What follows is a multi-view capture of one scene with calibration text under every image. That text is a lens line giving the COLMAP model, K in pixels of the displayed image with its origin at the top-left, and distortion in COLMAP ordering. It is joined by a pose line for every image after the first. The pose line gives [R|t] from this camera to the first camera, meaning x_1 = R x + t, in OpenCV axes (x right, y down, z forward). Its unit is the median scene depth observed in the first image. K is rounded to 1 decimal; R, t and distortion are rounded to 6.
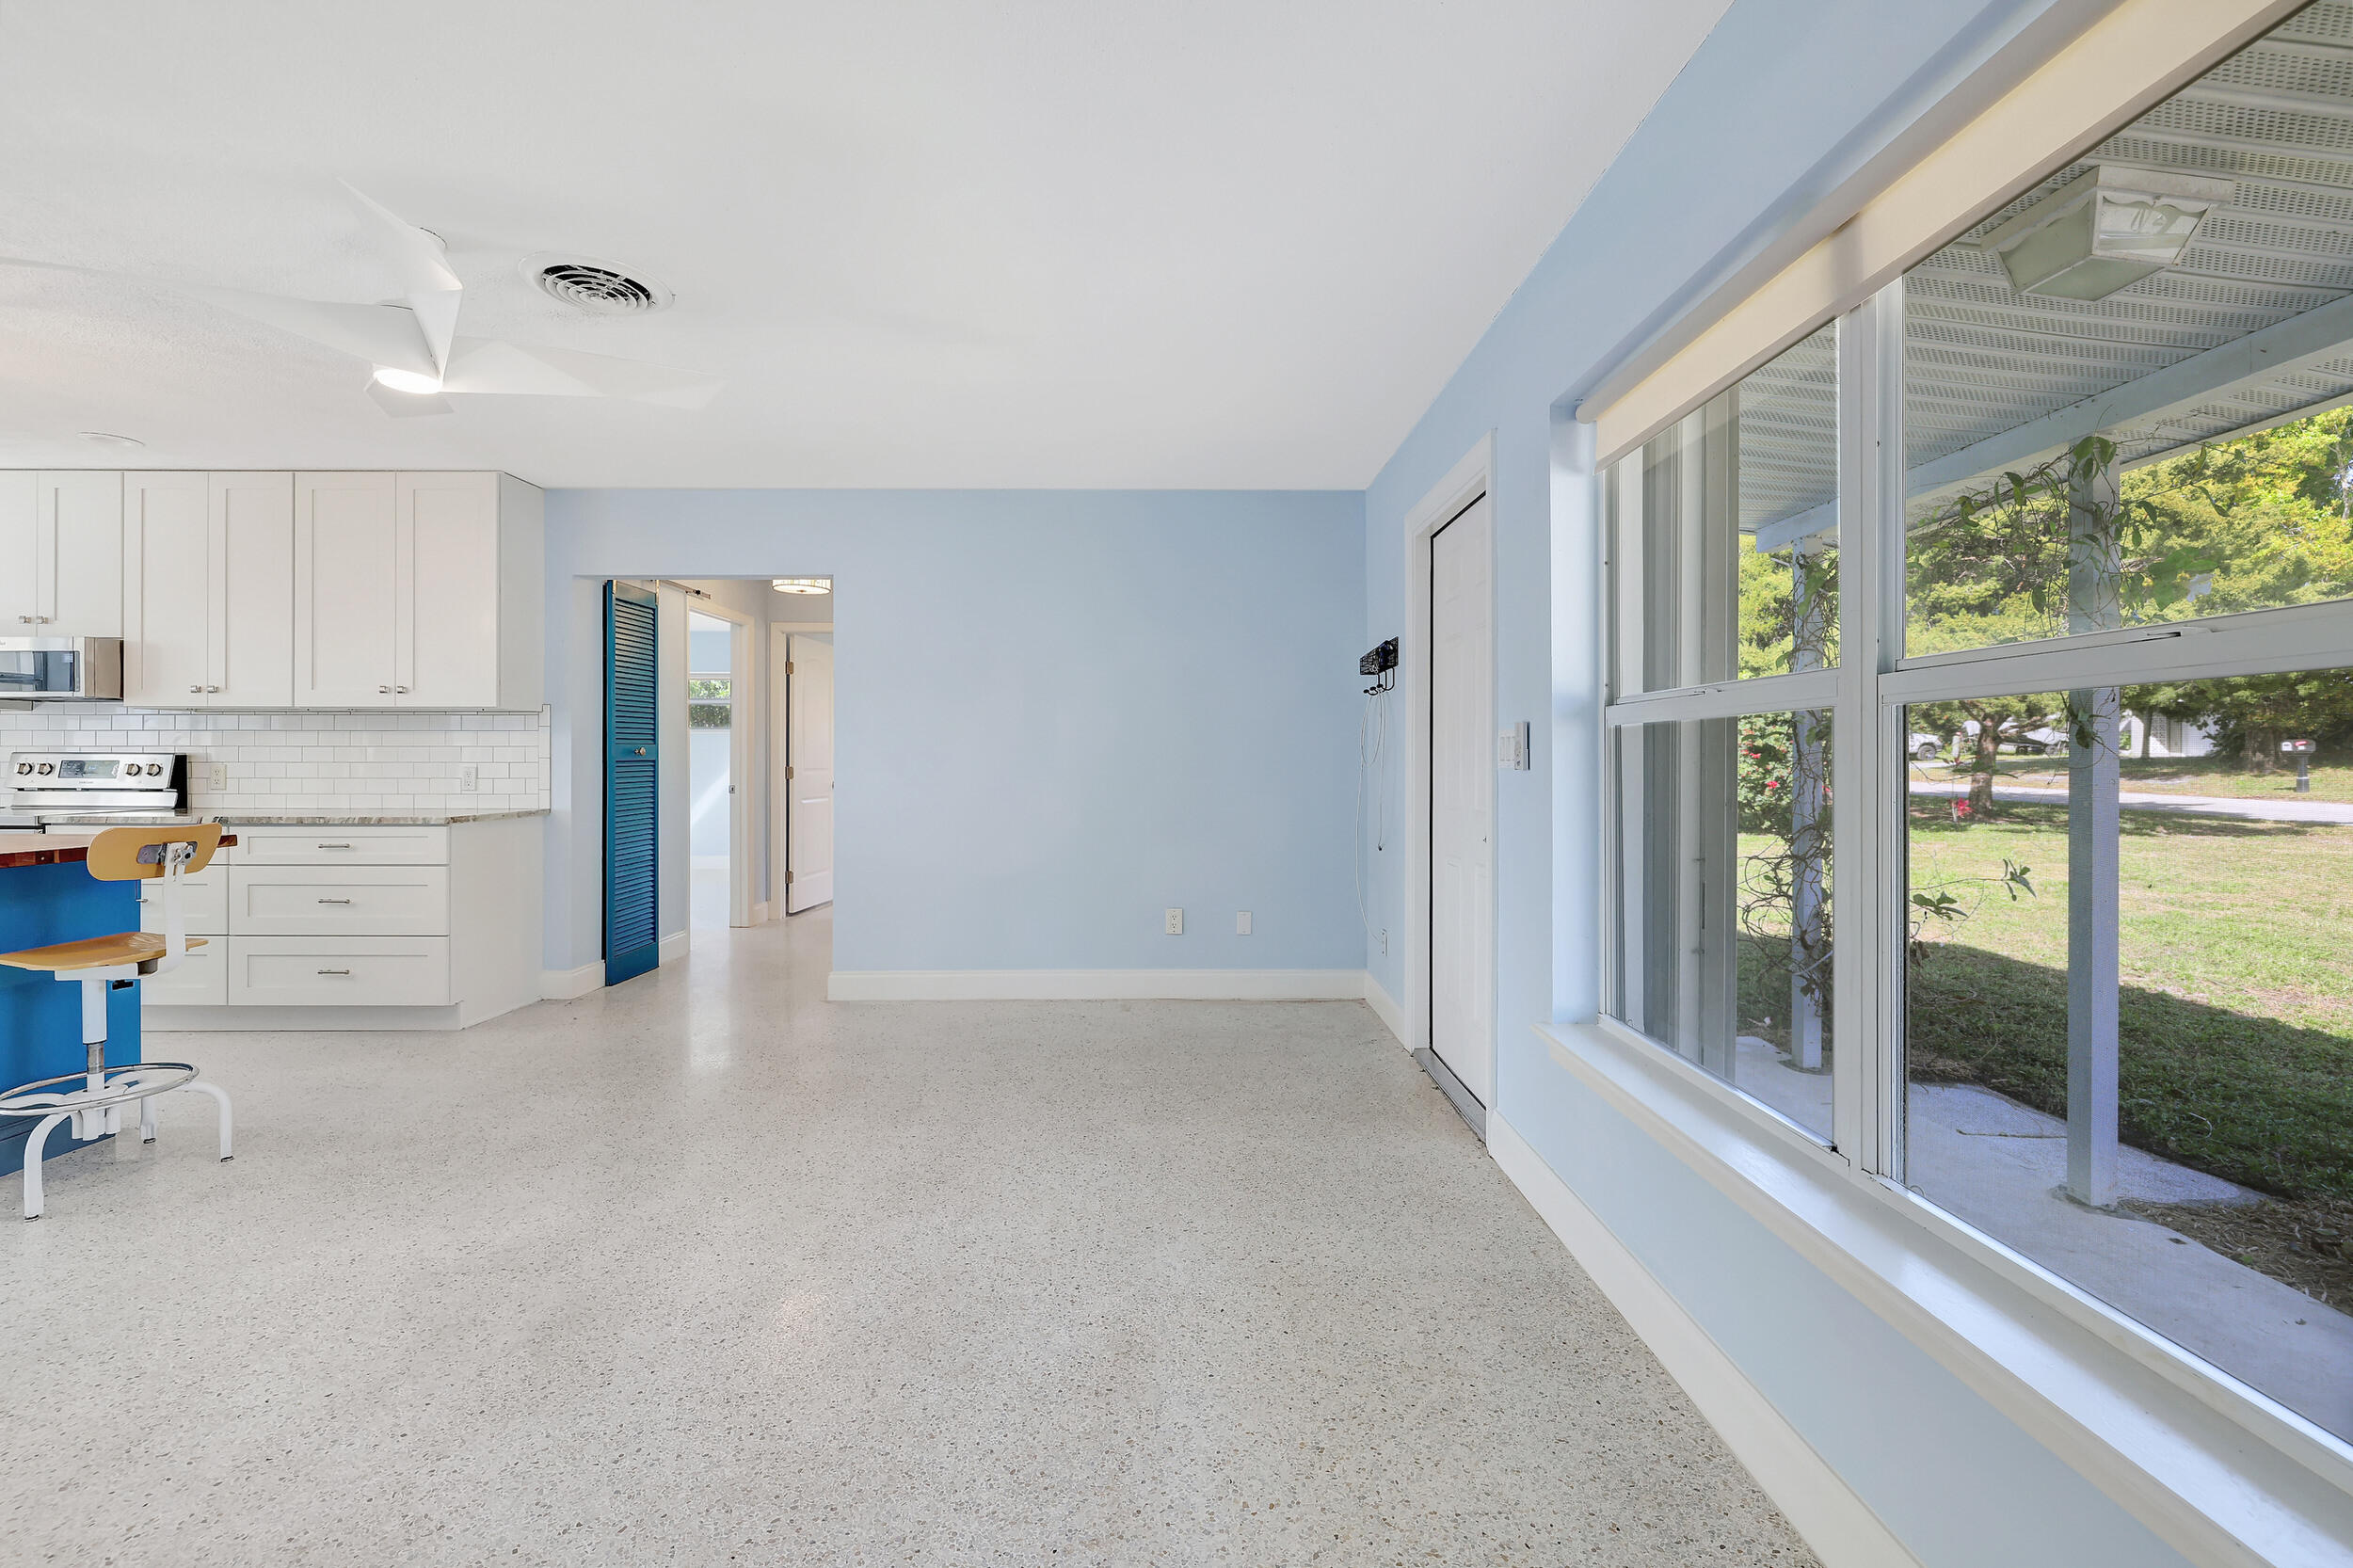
lens RADIAL K [[984.0, 0, 1177.2], [0, 984.0, 760.3], [0, 0, 1]] dist [-0.009214, 0.000918]
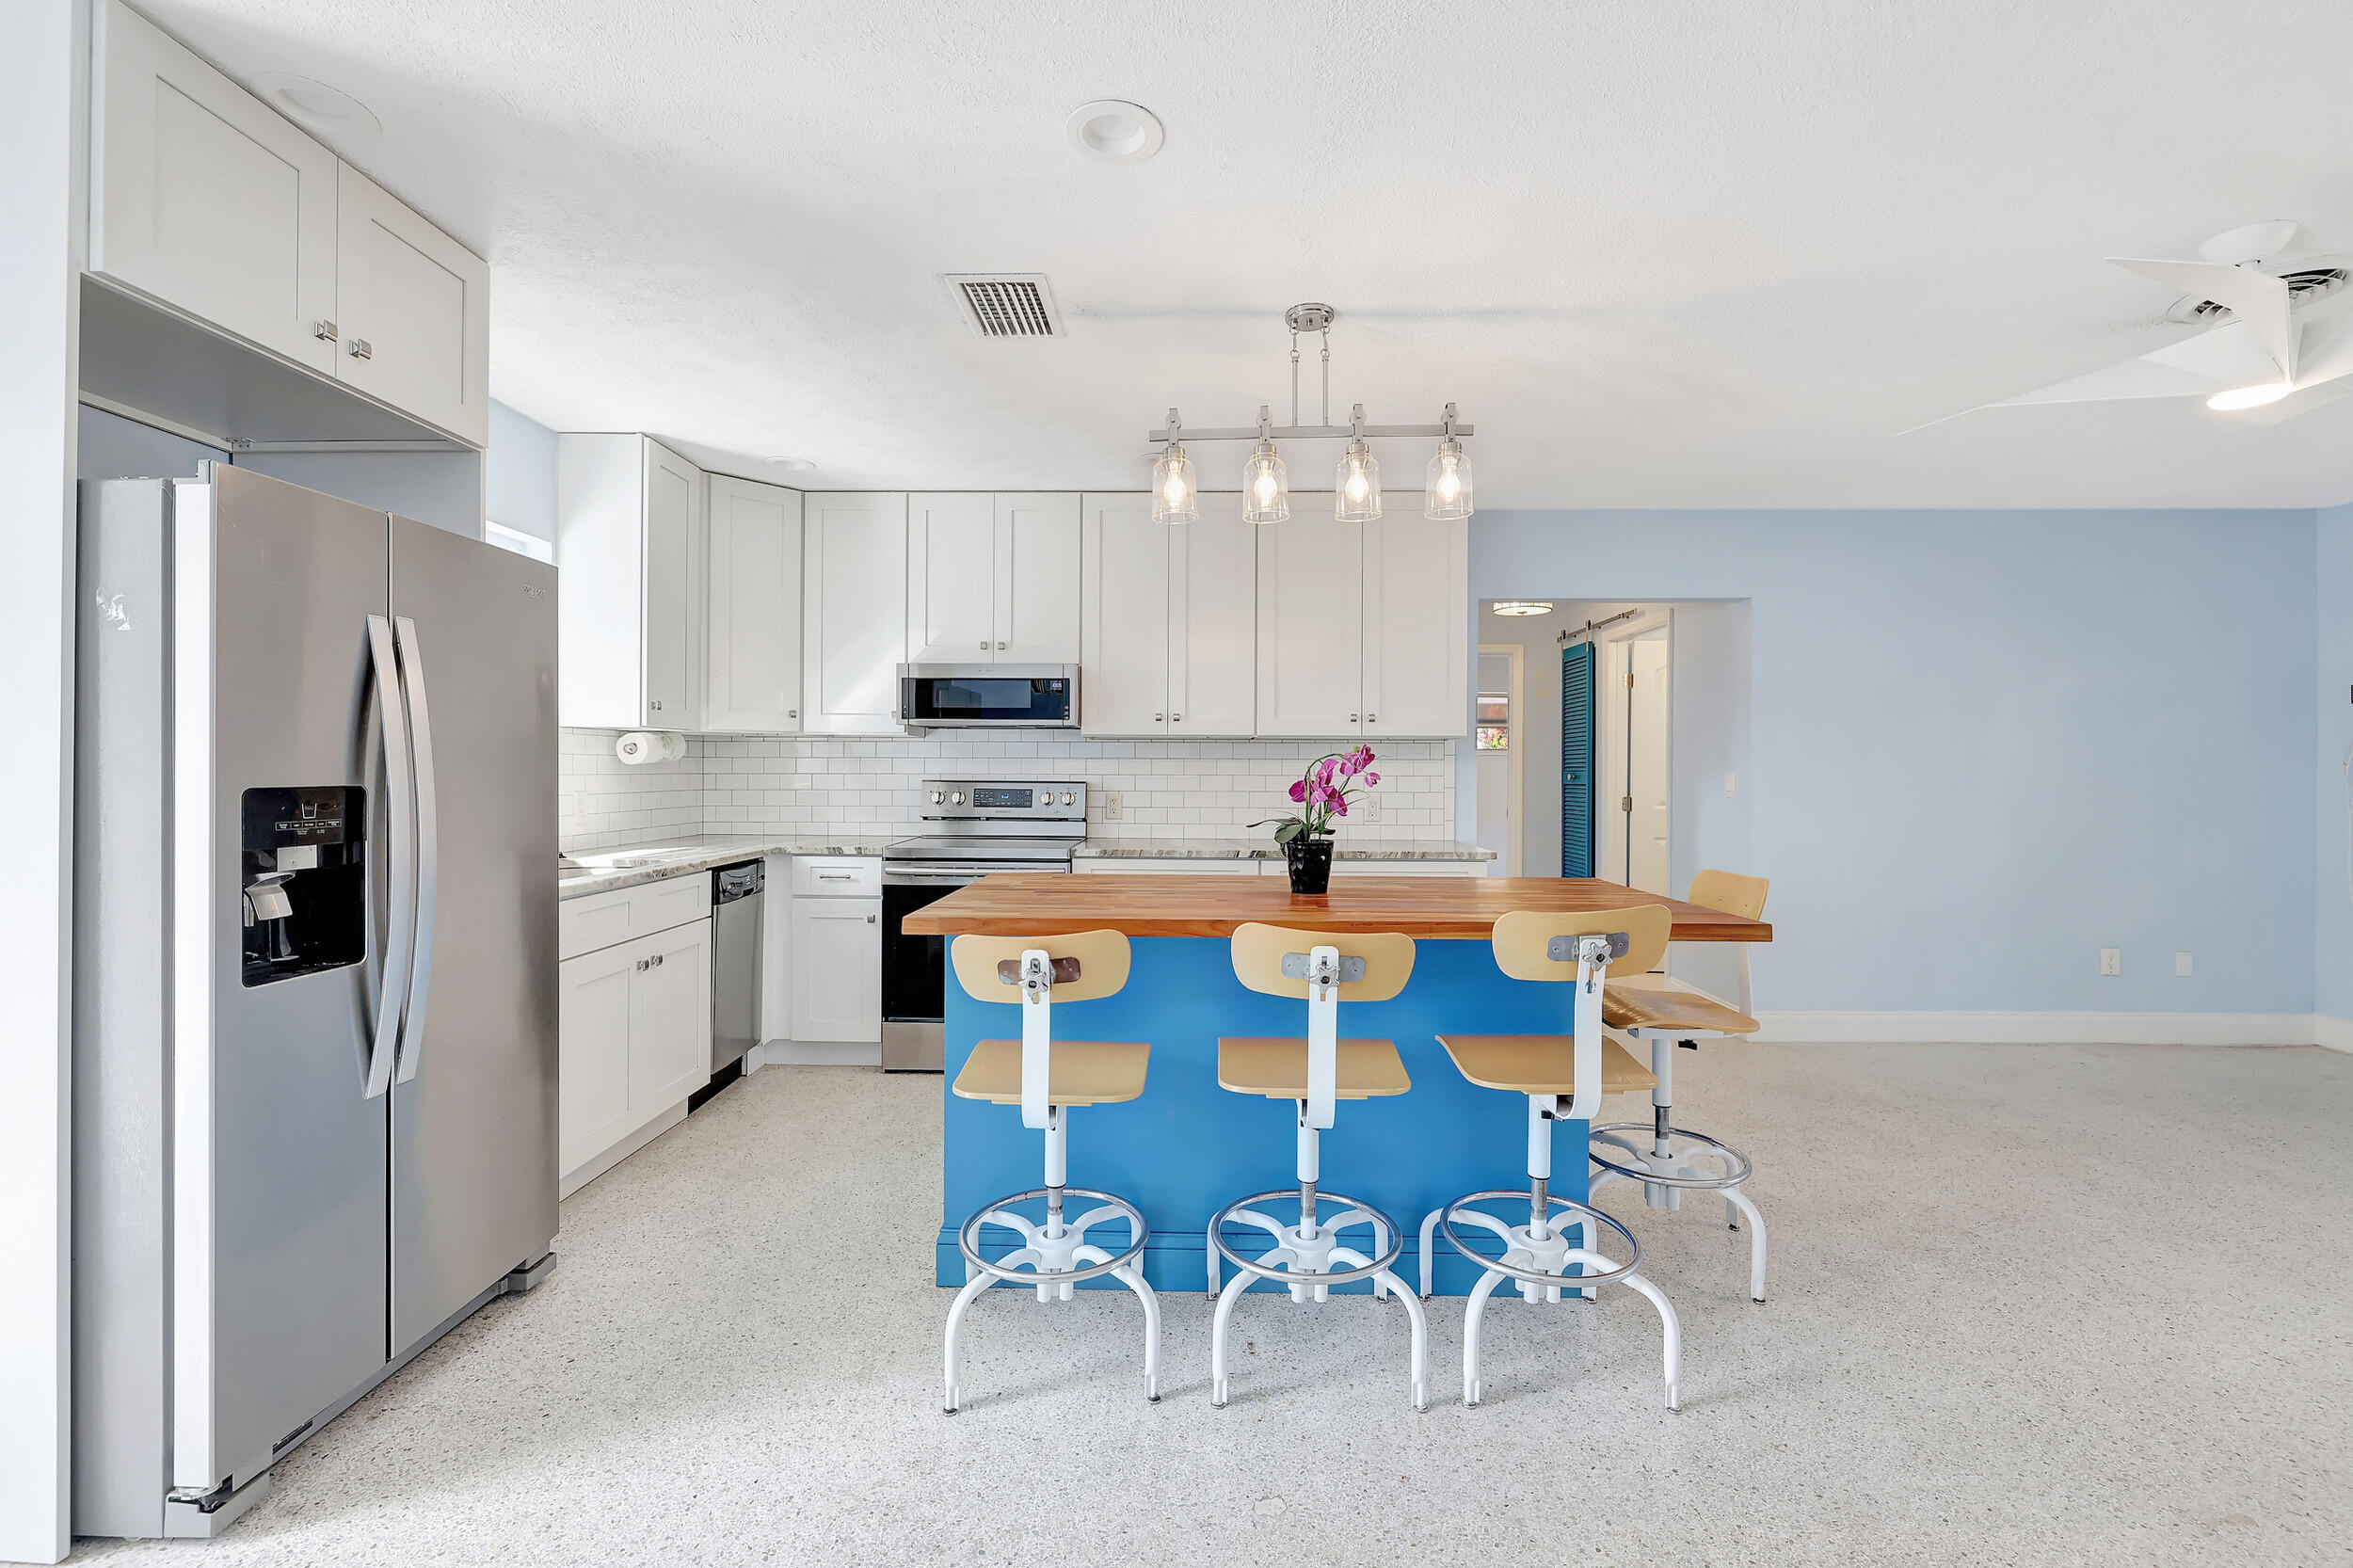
lens RADIAL K [[984.0, 0, 1173.5], [0, 984.0, 768.6], [0, 0, 1]] dist [-0.009214, 0.000918]
pose [[0.999188, 0.002427, -0.040227, -0.945155], [-0.002681, 0.999977, -0.006258, -0.015537], [0.040211, 0.006361, 0.999171, 0.024743]]
